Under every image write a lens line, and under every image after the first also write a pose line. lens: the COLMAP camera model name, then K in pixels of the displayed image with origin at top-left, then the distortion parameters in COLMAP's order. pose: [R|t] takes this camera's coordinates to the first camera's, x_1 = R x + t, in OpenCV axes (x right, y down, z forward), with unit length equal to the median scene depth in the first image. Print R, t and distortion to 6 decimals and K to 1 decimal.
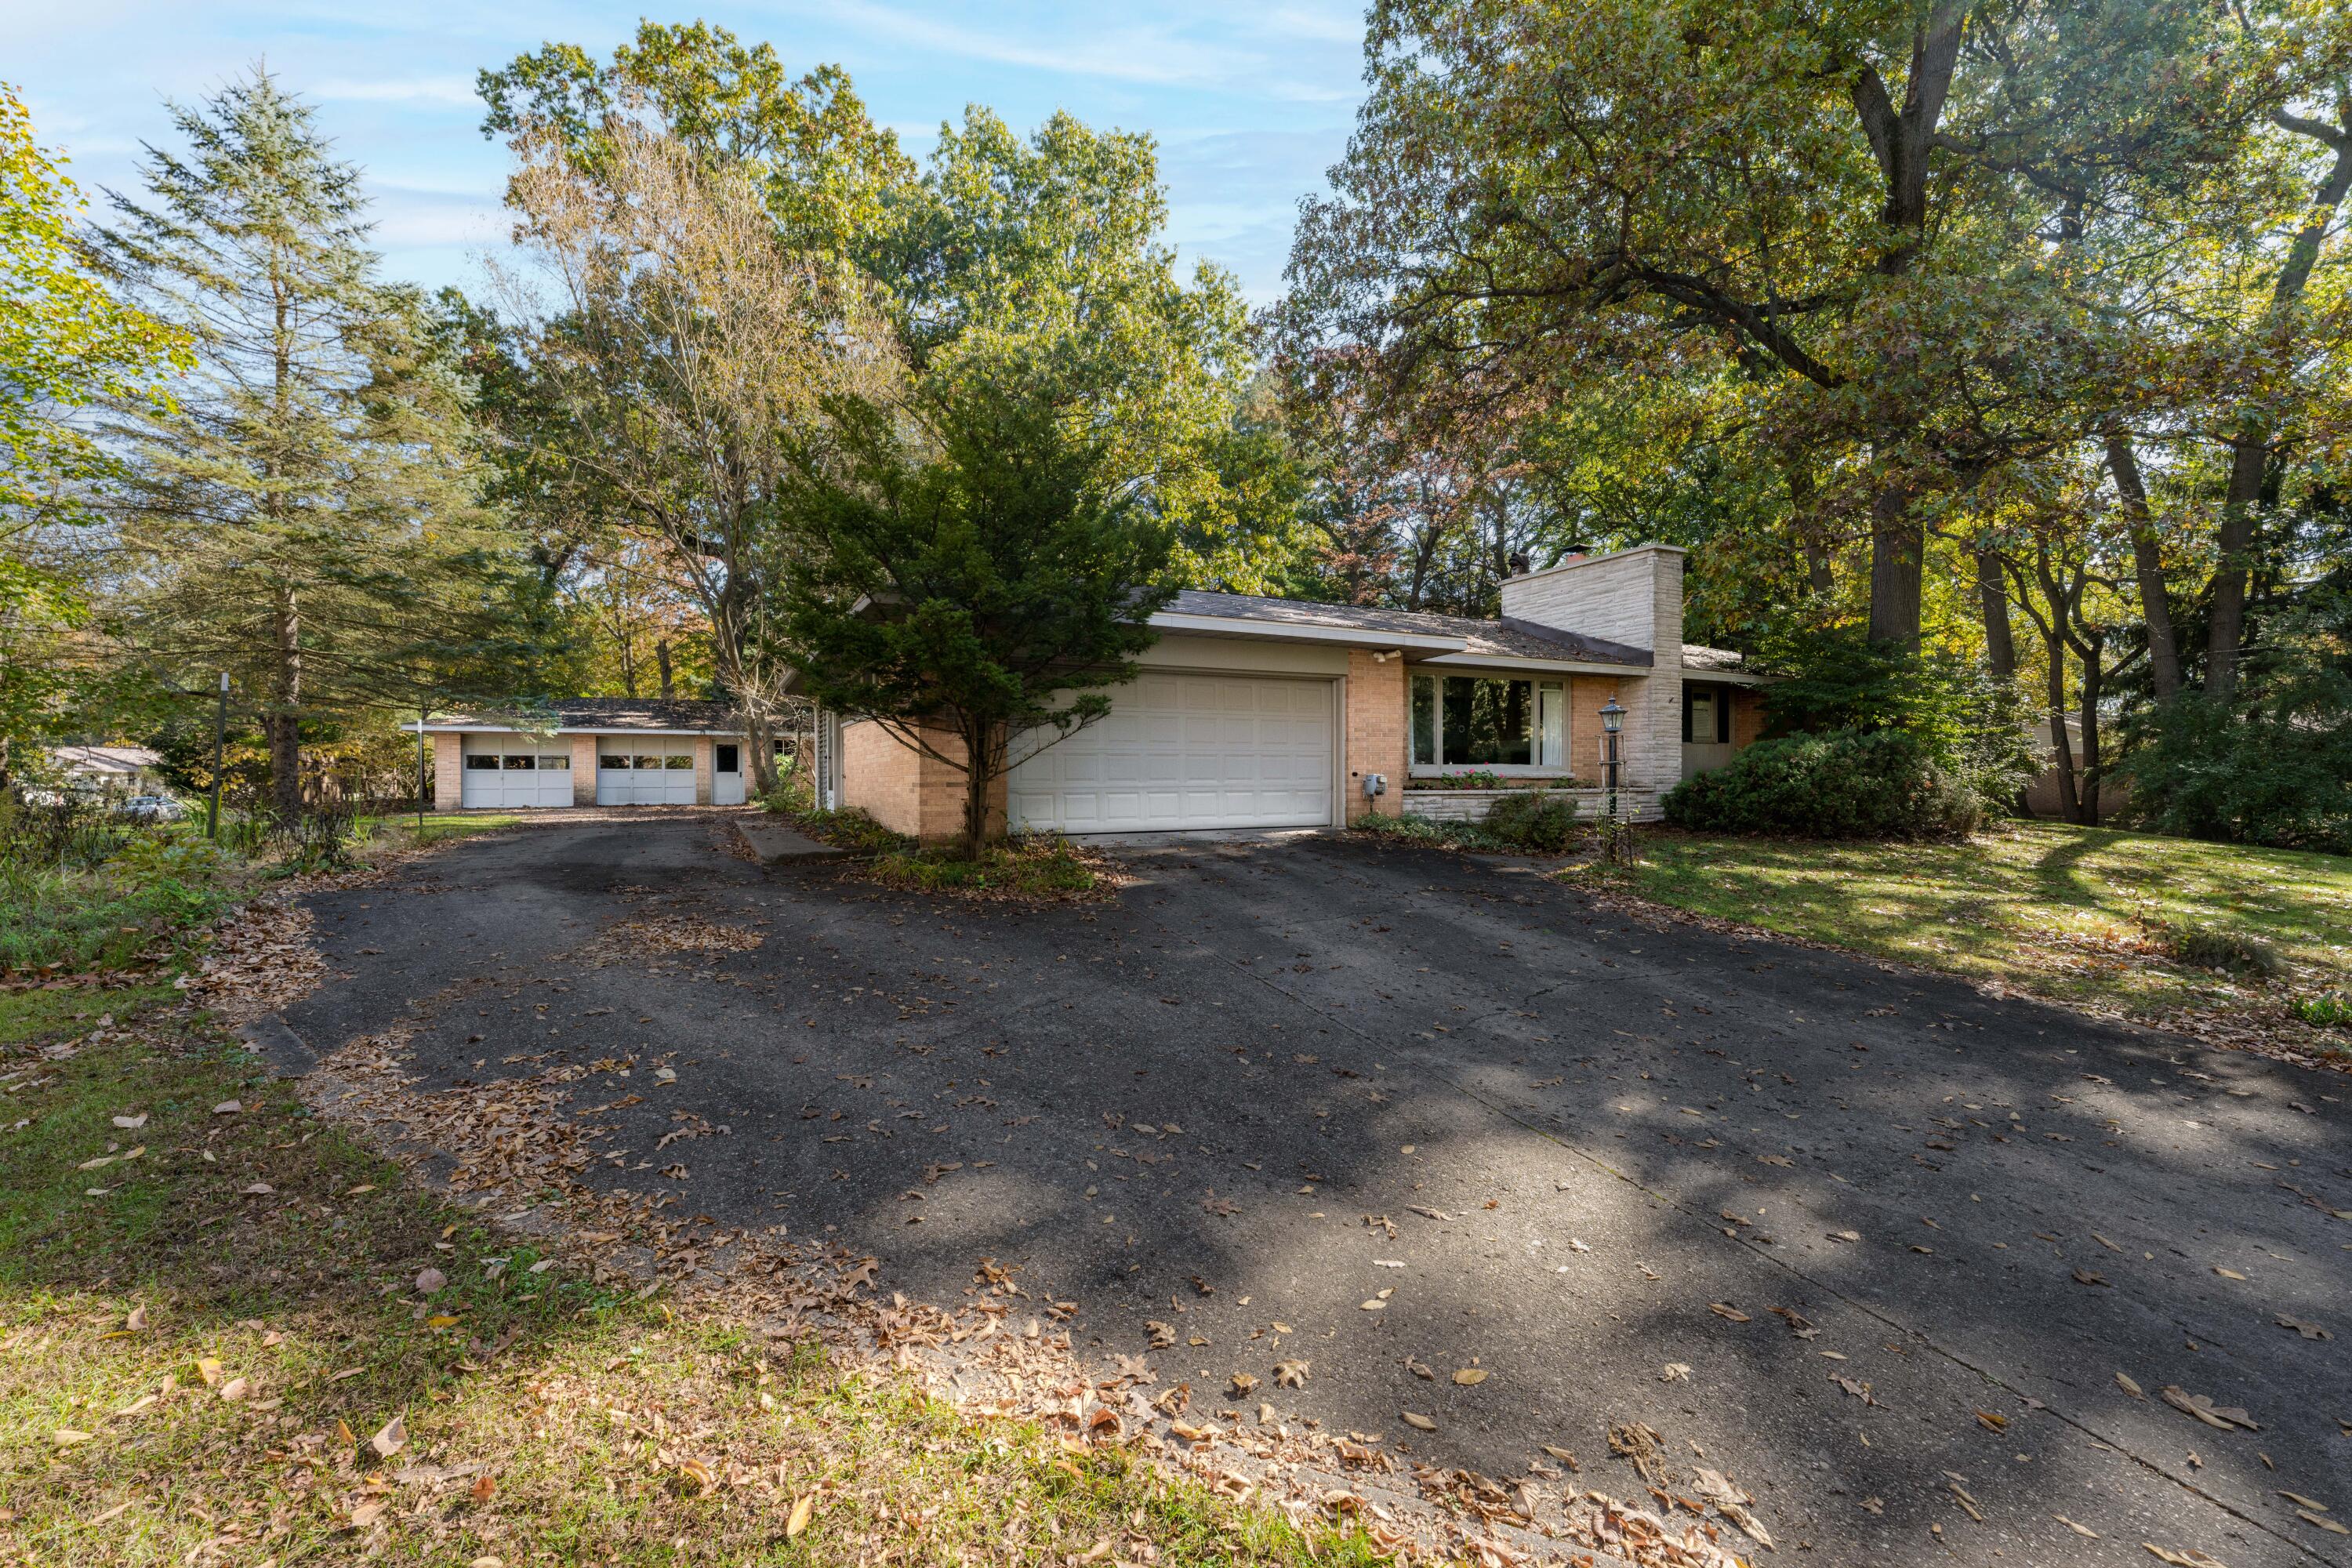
lens RADIAL K [[895.4, 0, 1175.8], [0, 895.4, 744.8], [0, 0, 1]] dist [-0.000673, 0.000157]
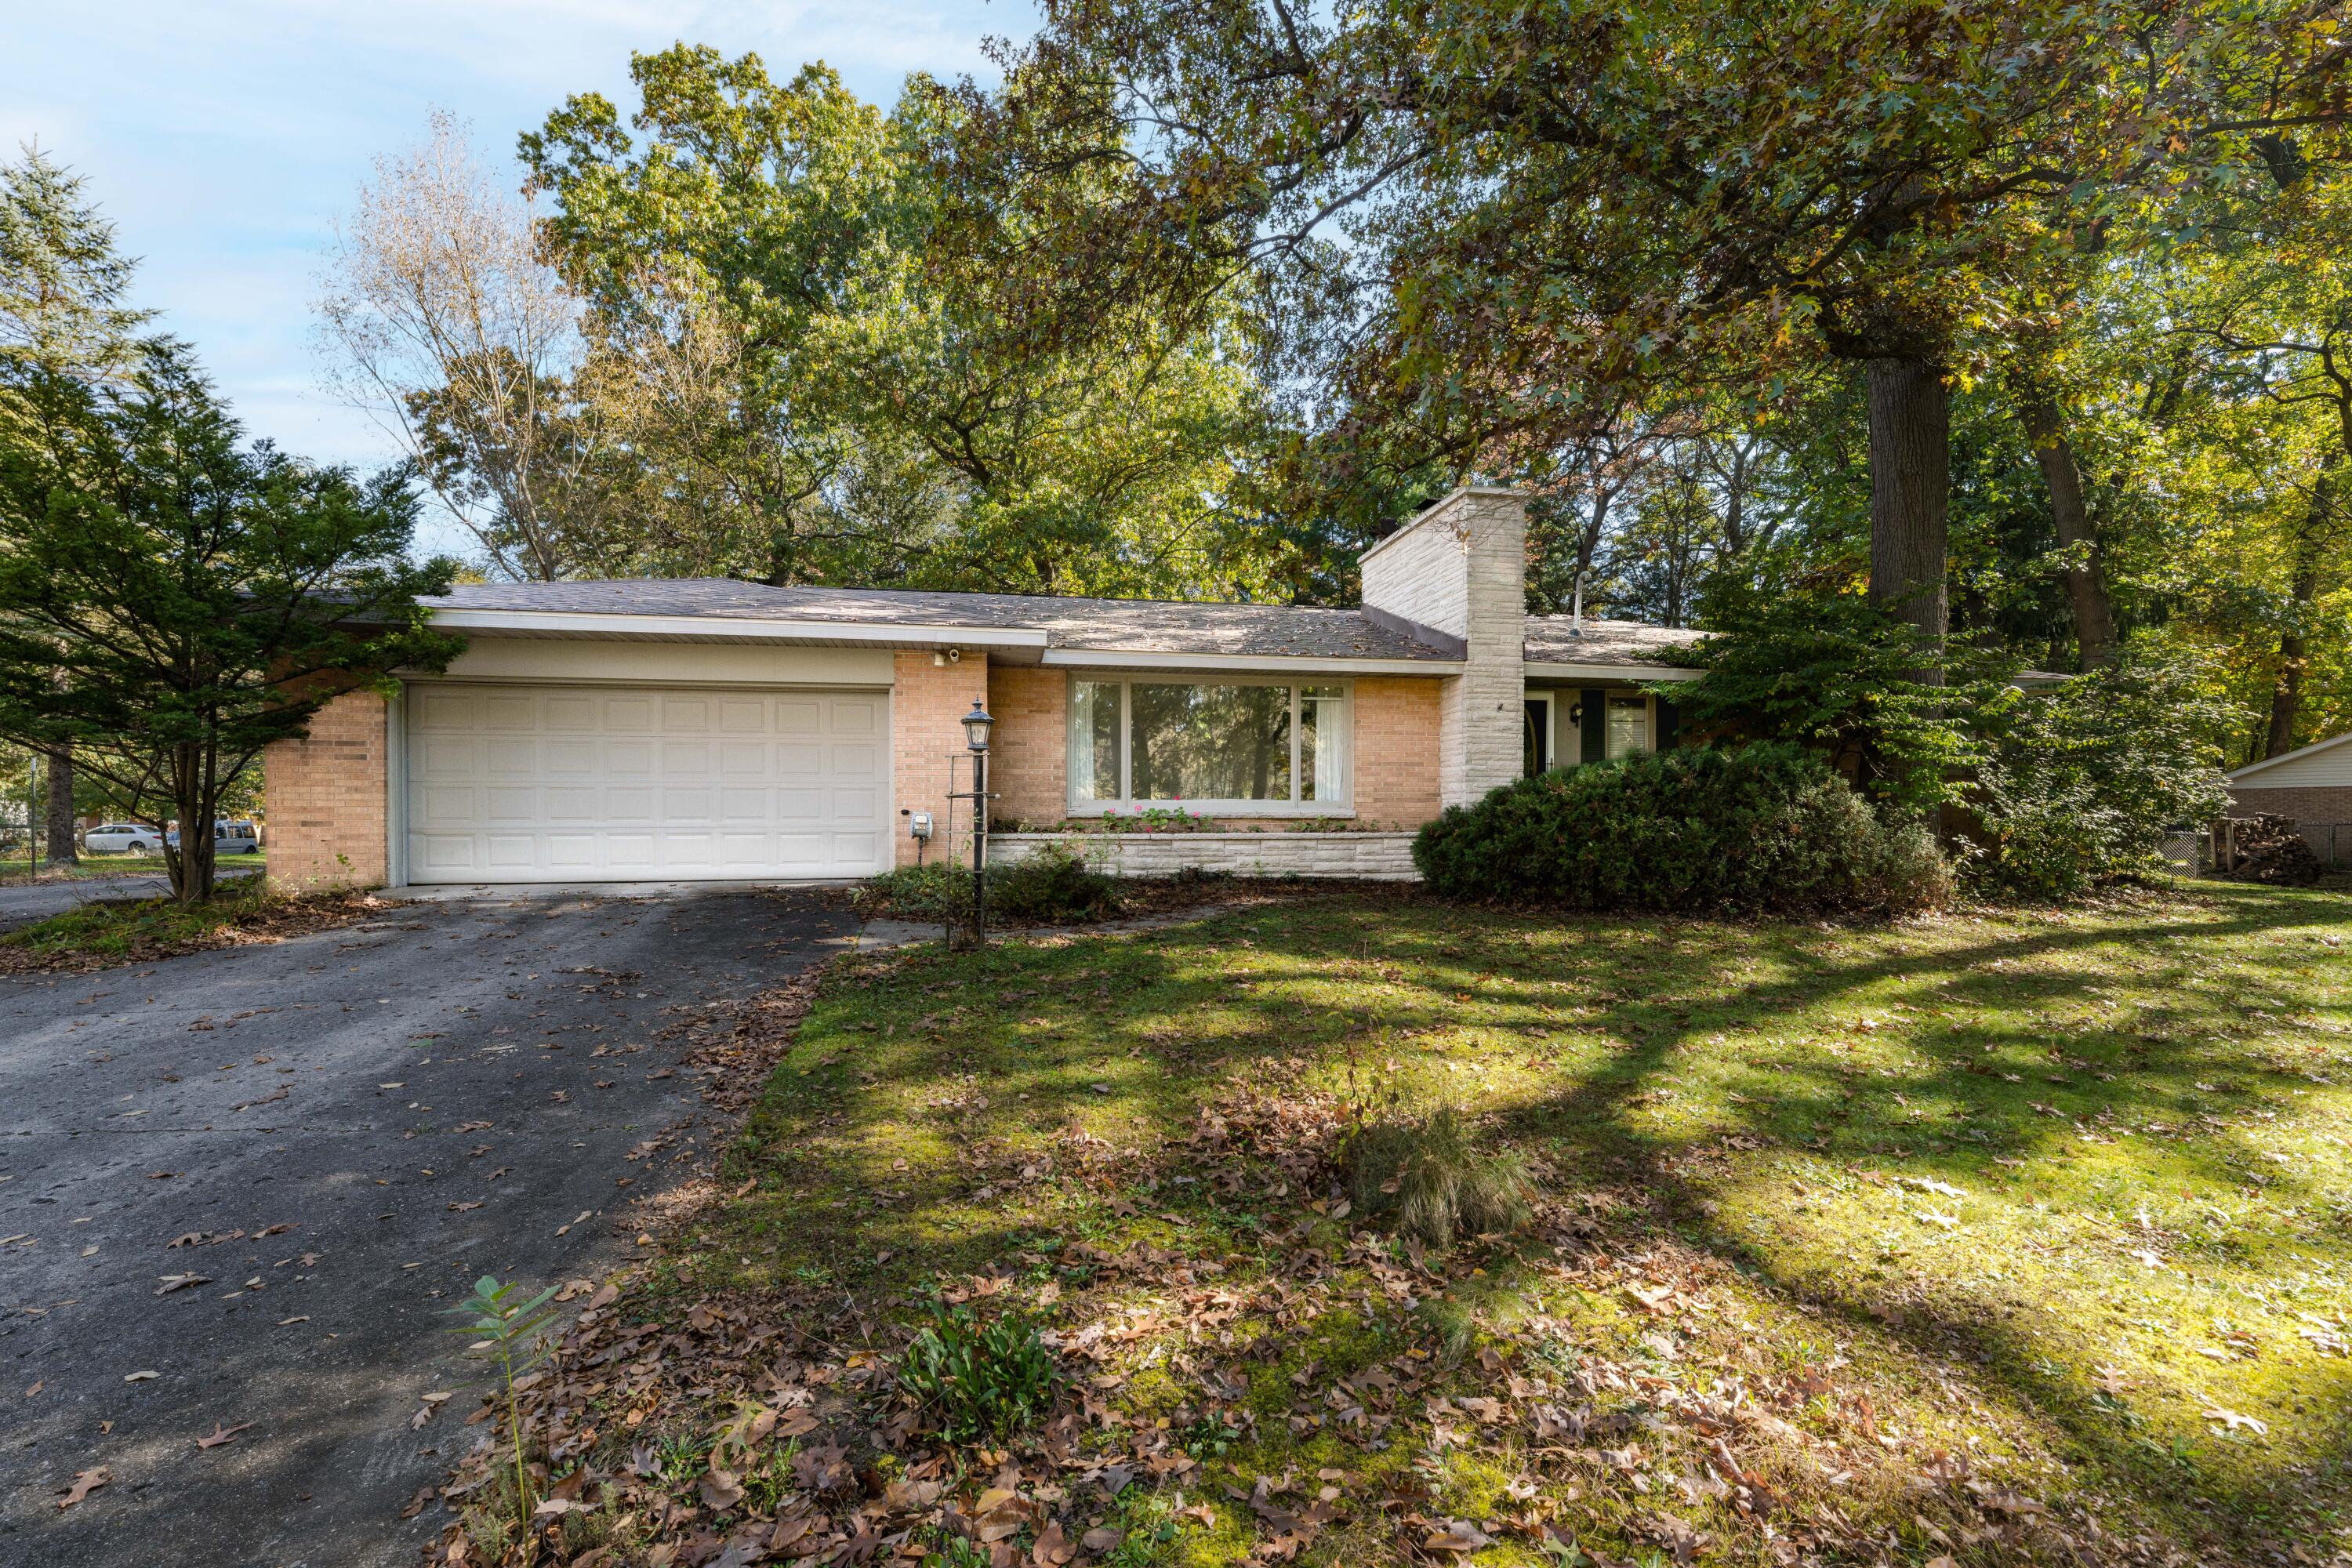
lens RADIAL K [[983.1, 0, 1176.0], [0, 983.1, 784.0], [0, 0, 1]] dist [0.000489, 0.000149]
pose [[0.964602, -0.005817, -0.263648, 0.389606], [0.007077, 0.999968, 0.003828, 0.003912], [0.263617, -0.005558, 0.964611, 0.143312]]
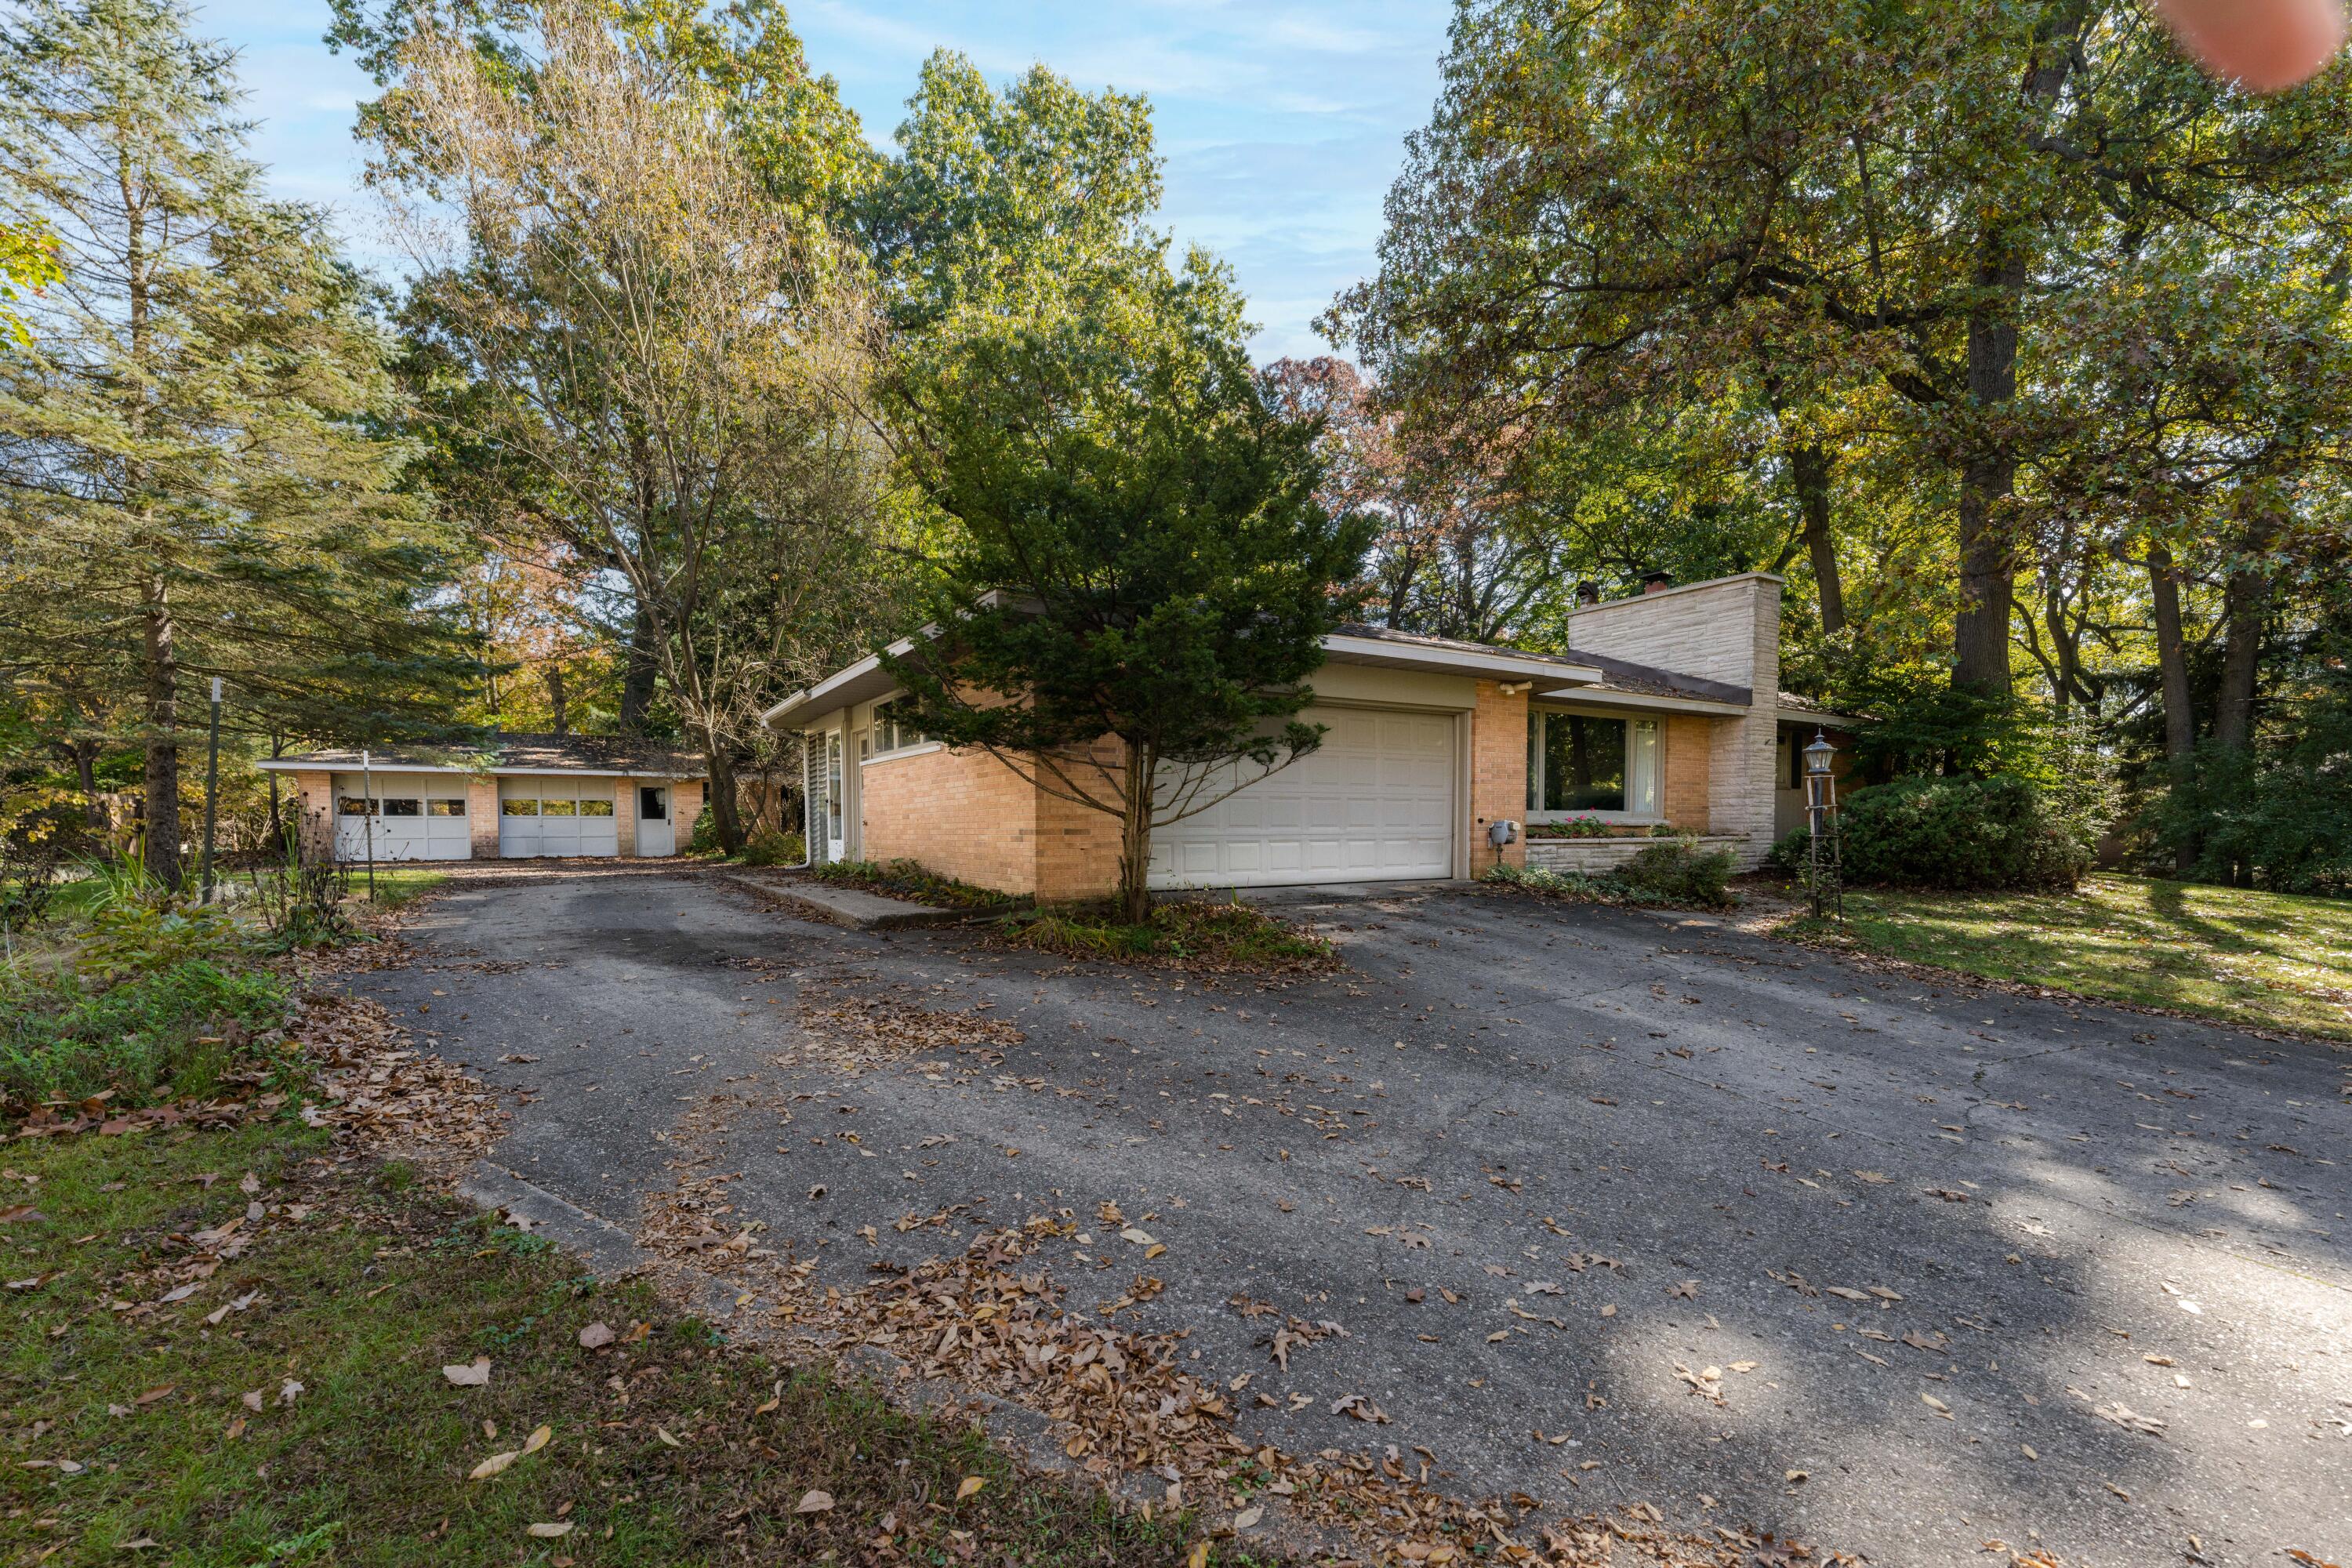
lens RADIAL K [[955.6, 0, 1176.8], [0, 955.6, 825.2], [0, 0, 1]] dist [-0.001660, 0.000246]
pose [[0.996158, 0.000606, 0.087573, -0.109455], [-0.003667, 0.999388, 0.034790, 0.003267], [-0.087498, -0.034978, 0.995550, 0.047289]]
